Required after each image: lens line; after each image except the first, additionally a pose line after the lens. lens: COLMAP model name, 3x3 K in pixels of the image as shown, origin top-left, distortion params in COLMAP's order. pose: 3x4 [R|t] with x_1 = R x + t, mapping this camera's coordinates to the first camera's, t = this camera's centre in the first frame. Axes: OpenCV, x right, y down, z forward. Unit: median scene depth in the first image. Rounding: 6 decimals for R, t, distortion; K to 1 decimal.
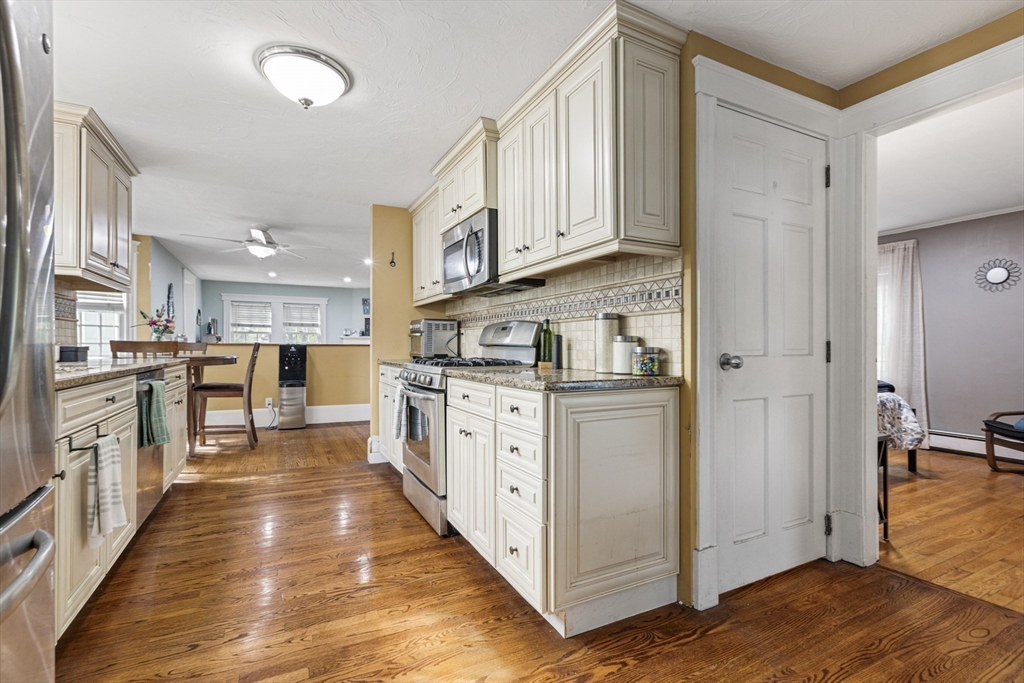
lens RADIAL K [[456.6, 0, 510.7], [0, 456.6, 346.7], [0, 0, 1]] dist [0.000595, -0.000738]
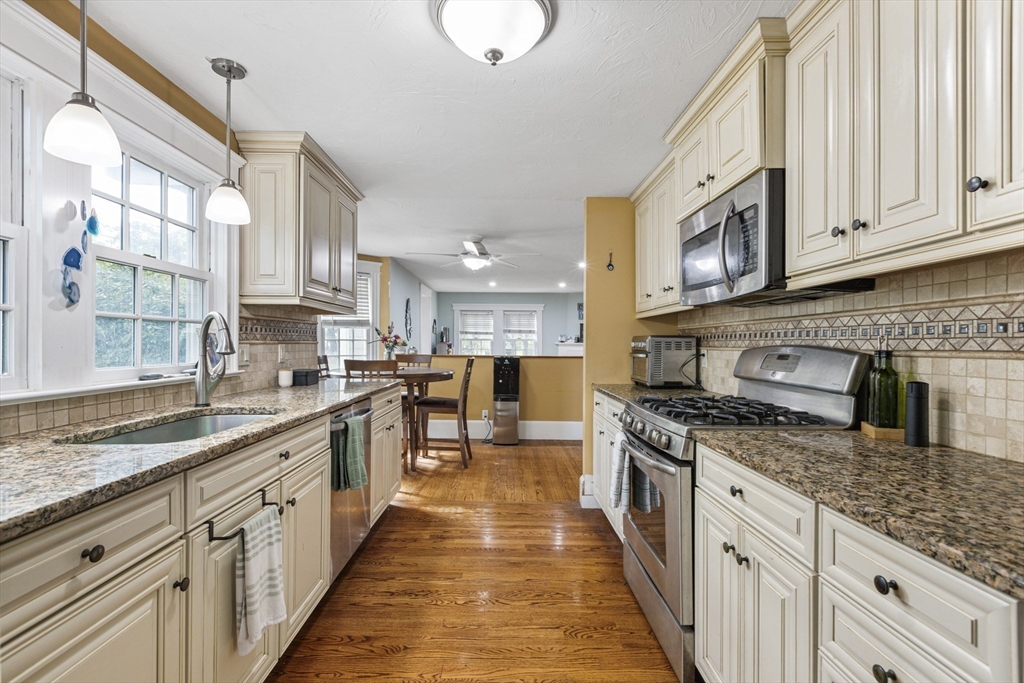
lens RADIAL K [[456.6, 0, 508.9], [0, 456.6, 342.0], [0, 0, 1]] dist [0.000595, -0.000738]
pose [[0.893443, 0.002276, -0.449171, -0.083799], [-0.005765, 0.999963, -0.006400, -0.065591], [0.449140, 0.008308, 0.893423, 0.300403]]
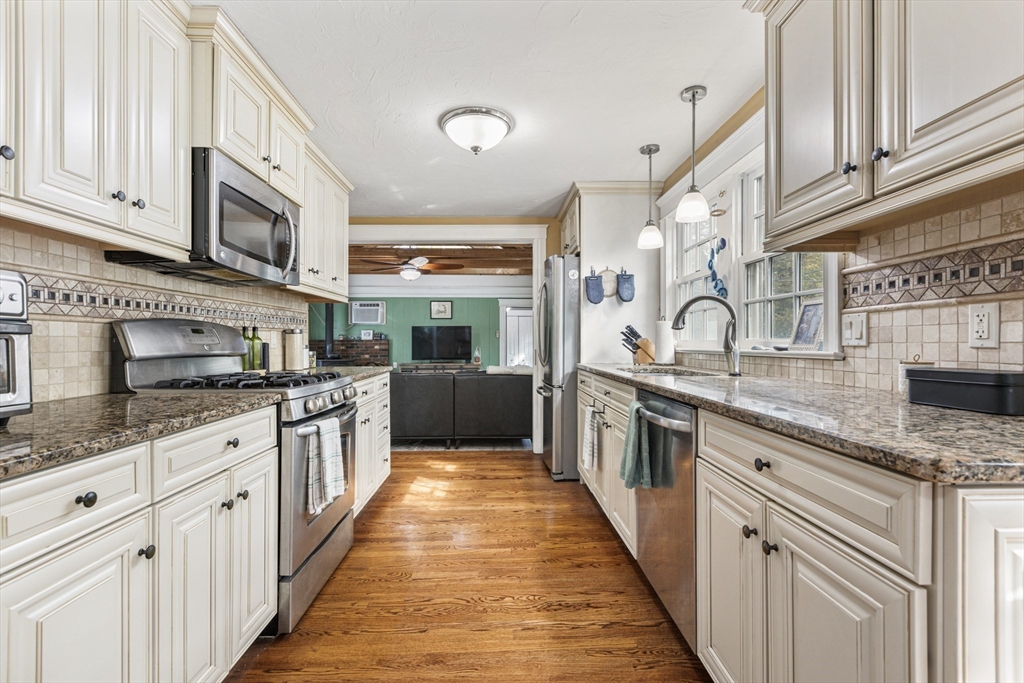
lens RADIAL K [[456.6, 0, 509.3], [0, 456.6, 344.9], [0, 0, 1]] dist [0.000595, -0.000738]
pose [[-0.899121, -0.001584, 0.437698, -0.865846], [0.004154, 0.999918, 0.012151, -0.030409], [-0.437681, 0.012743, -0.899040, 1.679787]]
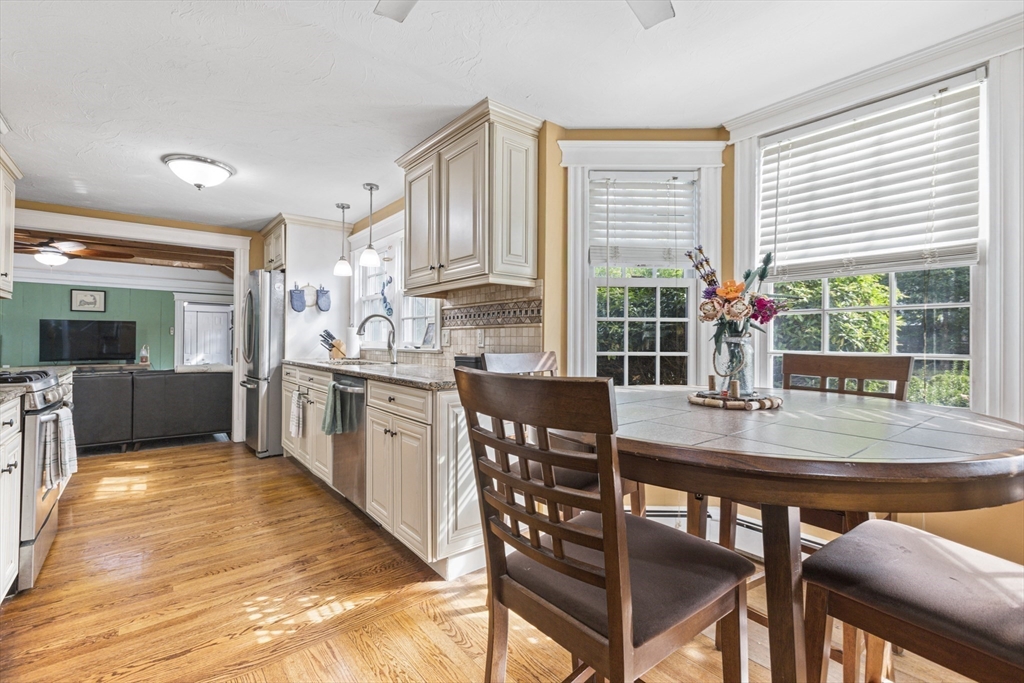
lens RADIAL K [[456.6, 0, 505.5], [0, 456.6, 337.1], [0, 0, 1]] dist [0.000595, -0.000738]
pose [[-0.982422, -0.007317, -0.186529, -0.943478], [-0.007293, 0.999973, -0.000811, -0.044121], [0.186530, 0.000564, -0.982449, 2.160822]]
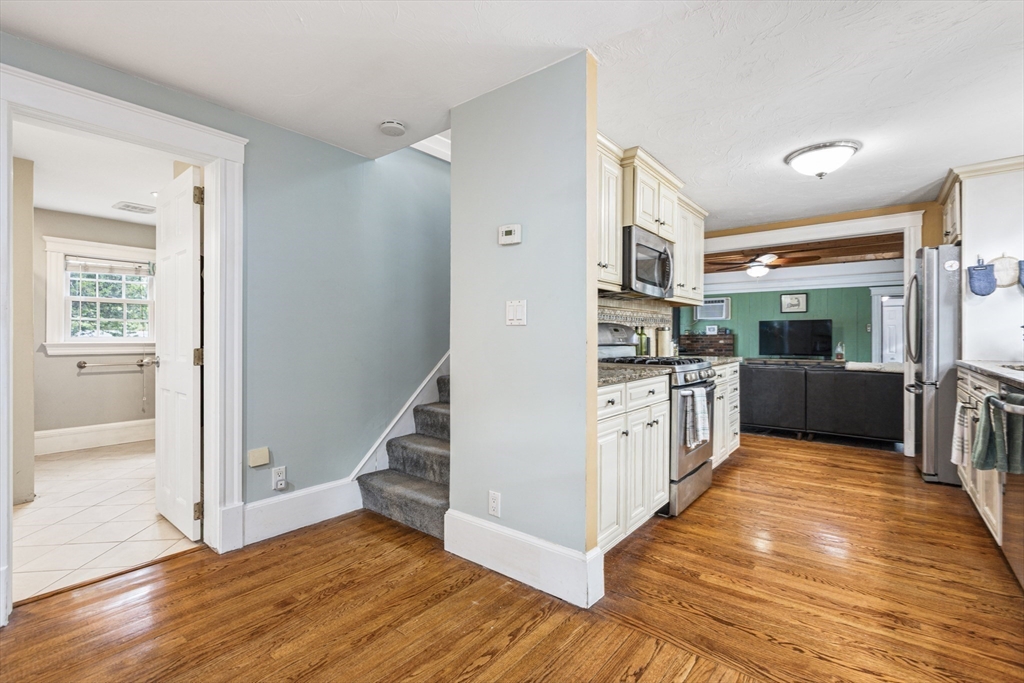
lens RADIAL K [[456.6, 0, 508.4], [0, 456.6, 336.1], [0, 0, 1]] dist [0.000595, -0.000738]
pose [[-0.395409, 0.001228, 0.918504, -1.124875], [0.005464, 0.999985, 0.001015, -0.032902], [-0.918489, 0.005420, -0.395410, 2.018528]]
